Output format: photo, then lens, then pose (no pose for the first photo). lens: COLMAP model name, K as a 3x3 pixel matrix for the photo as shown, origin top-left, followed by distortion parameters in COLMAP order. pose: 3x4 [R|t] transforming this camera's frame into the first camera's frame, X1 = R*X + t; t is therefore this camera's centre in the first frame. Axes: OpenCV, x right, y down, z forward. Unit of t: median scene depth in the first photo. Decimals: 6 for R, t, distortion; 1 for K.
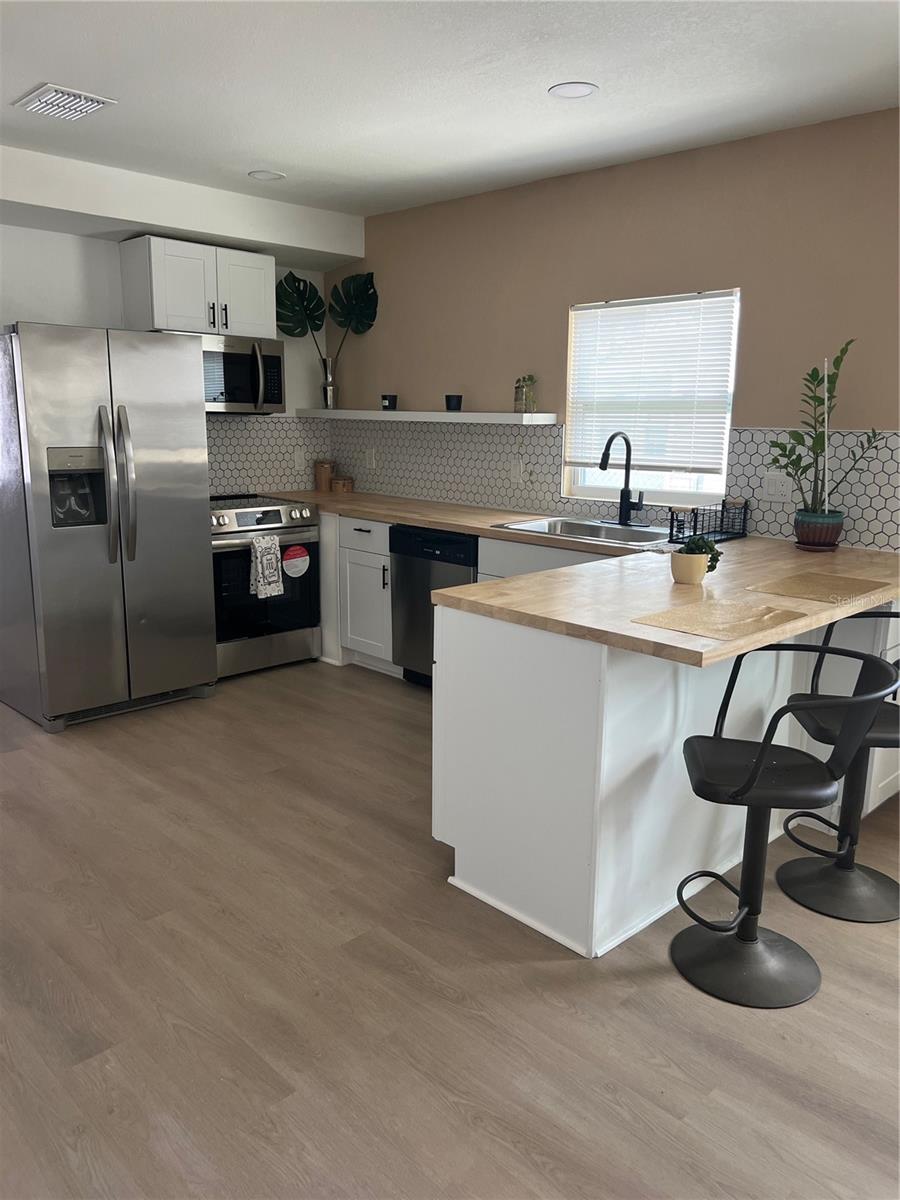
lens RADIAL K [[905.5, 0, 448.4], [0, 905.5, 609.4], [0, 0, 1]] dist [0.063624, -0.076891]
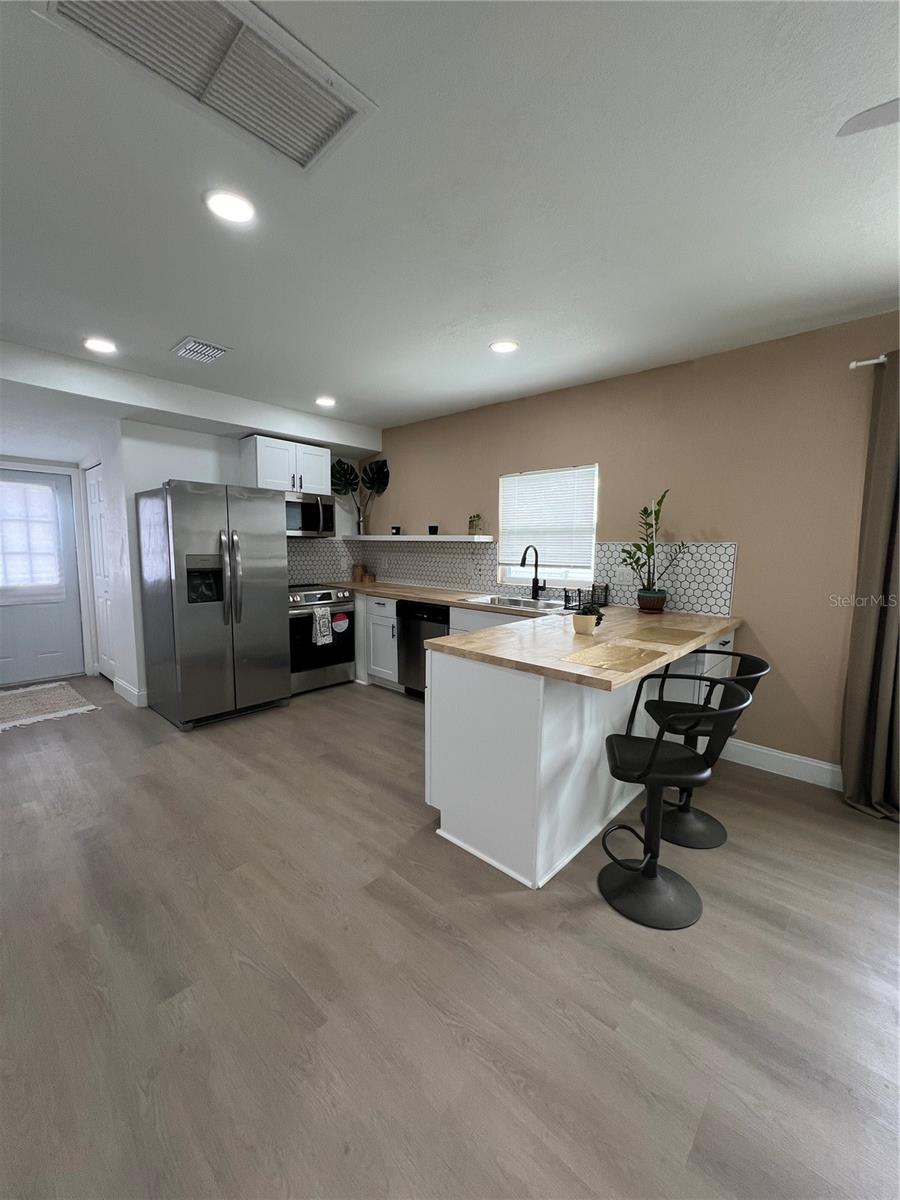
lens RADIAL K [[481.8, 0, 452.9], [0, 481.8, 604.7], [0, 0, 1]] dist [-0.002689, 0.001013]
pose [[0.998528, -0.008083, 0.053634, -0.008490], [0.012847, 0.995942, -0.089078, -0.004725], [-0.052696, 0.089636, 0.994580, 0.114861]]
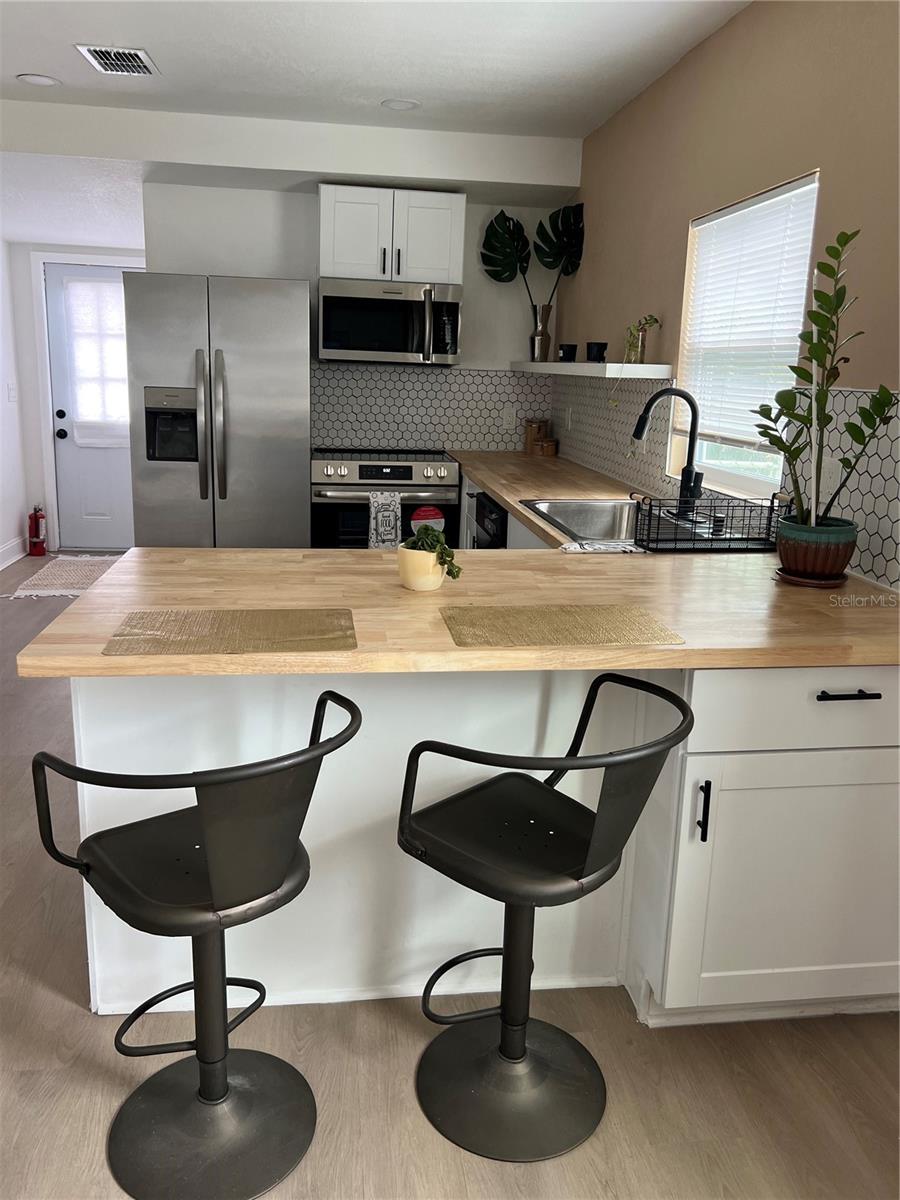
lens RADIAL K [[905.5, 0, 442.4], [0, 905.5, 598.7], [0, 0, 1]] dist [0.063624, -0.076891]
pose [[0.794356, 0.162232, -0.585388, 0.488707], [-0.149813, 0.986231, 0.070027, -0.051535], [0.588688, 0.032073, 0.807724, 0.302742]]
